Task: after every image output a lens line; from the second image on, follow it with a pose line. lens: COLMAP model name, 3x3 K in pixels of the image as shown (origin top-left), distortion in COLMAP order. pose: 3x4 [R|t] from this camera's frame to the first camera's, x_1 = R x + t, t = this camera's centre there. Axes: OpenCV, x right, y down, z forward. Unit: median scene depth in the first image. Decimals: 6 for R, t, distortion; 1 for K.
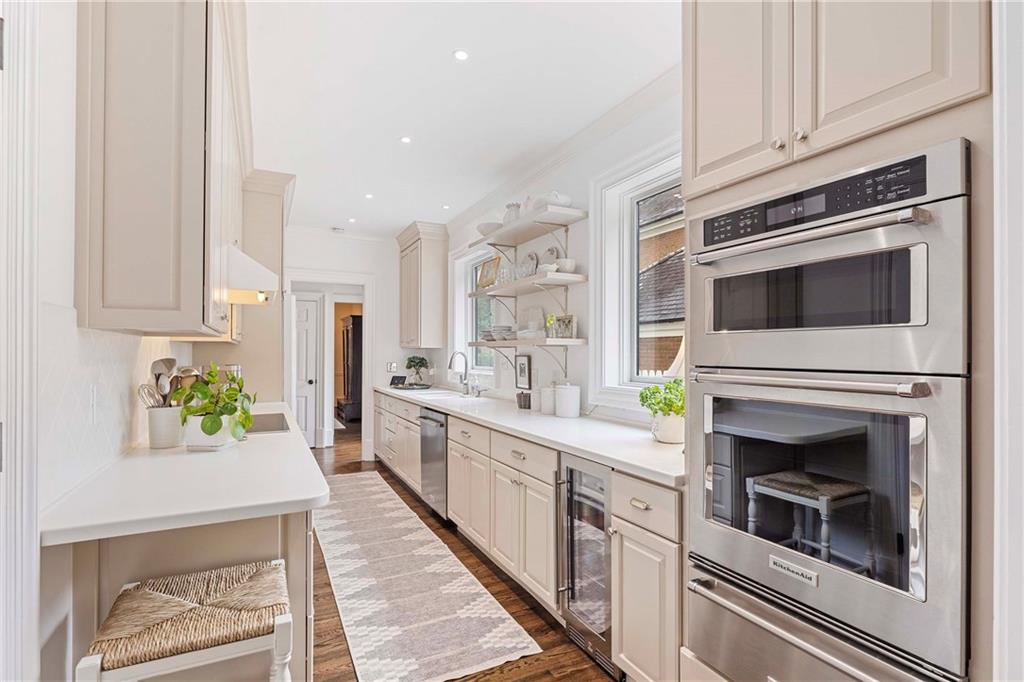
lens RADIAL K [[496.4, 0, 512.6], [0, 496.4, 347.4], [0, 0, 1]] dist [-0.001324, 0.000005]
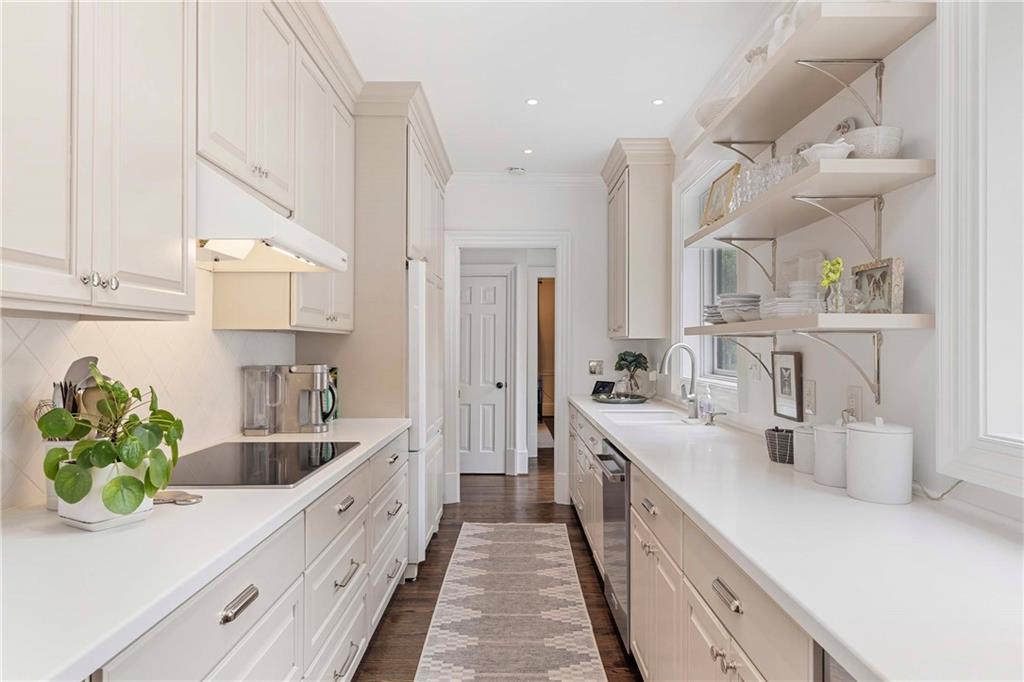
lens RADIAL K [[632.8, 0, 513.9], [0, 632.8, 343.2], [0, 0, 1]] dist [0.002744, 0.000892]
pose [[0.897604, -0.002211, -0.440797, 0.053515], [0.005280, 0.999970, 0.005736, 0.002002], [0.440771, -0.007476, 0.897588, 0.285902]]
